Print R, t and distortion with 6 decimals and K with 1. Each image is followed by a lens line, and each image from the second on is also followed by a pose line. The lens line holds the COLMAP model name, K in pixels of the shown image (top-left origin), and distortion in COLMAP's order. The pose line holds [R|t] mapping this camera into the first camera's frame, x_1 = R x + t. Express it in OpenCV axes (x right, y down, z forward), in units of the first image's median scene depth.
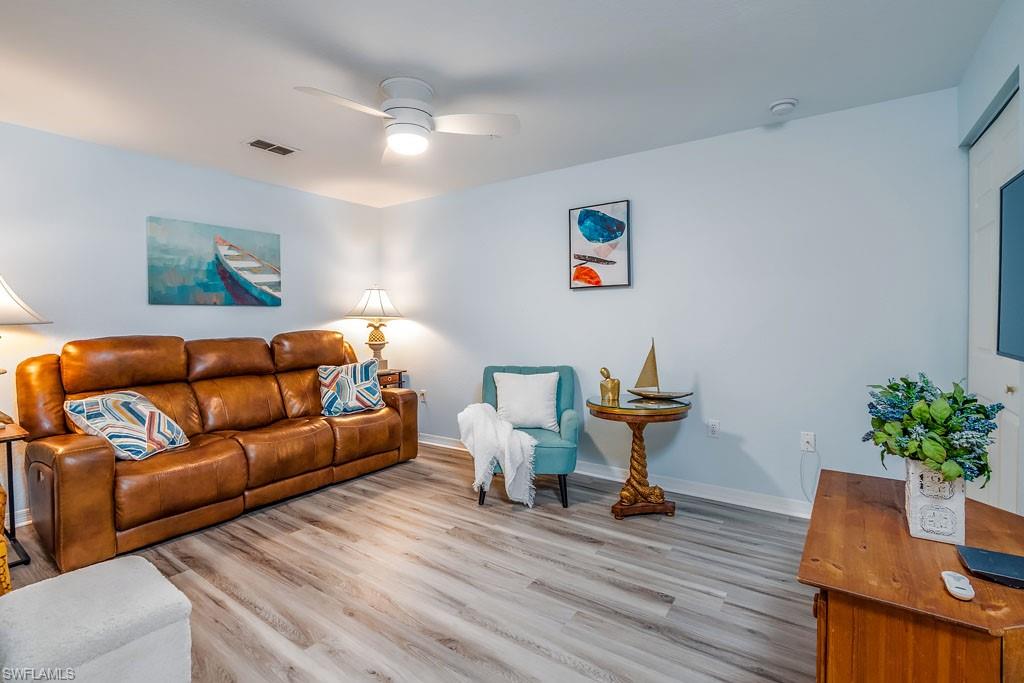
lens RADIAL K [[452.1, 0, 516.3], [0, 452.1, 327.0], [0, 0, 1]] dist [-0.034475, 0.000146]
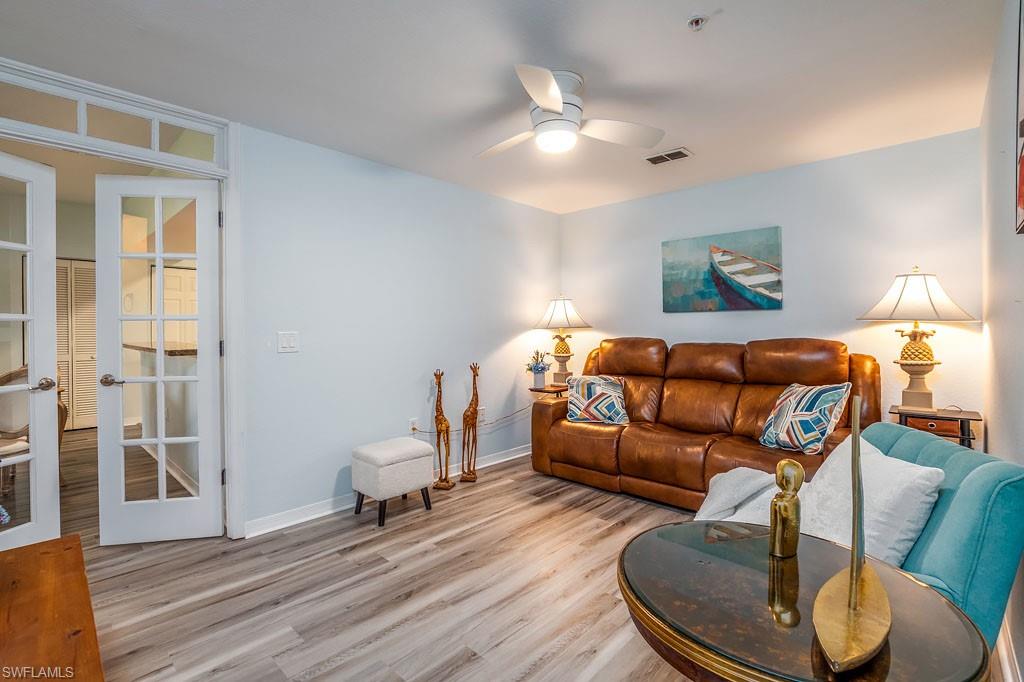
lens RADIAL K [[463.1, 0, 494.7], [0, 463.1, 337.7], [0, 0, 1]] dist [-0.016876, -0.000011]
pose [[-0.157482, 0.036413, -0.986850, 0.505857], [-0.001024, 0.999313, 0.037036, -0.027255], [0.987521, 0.006843, -0.157336, 0.693102]]
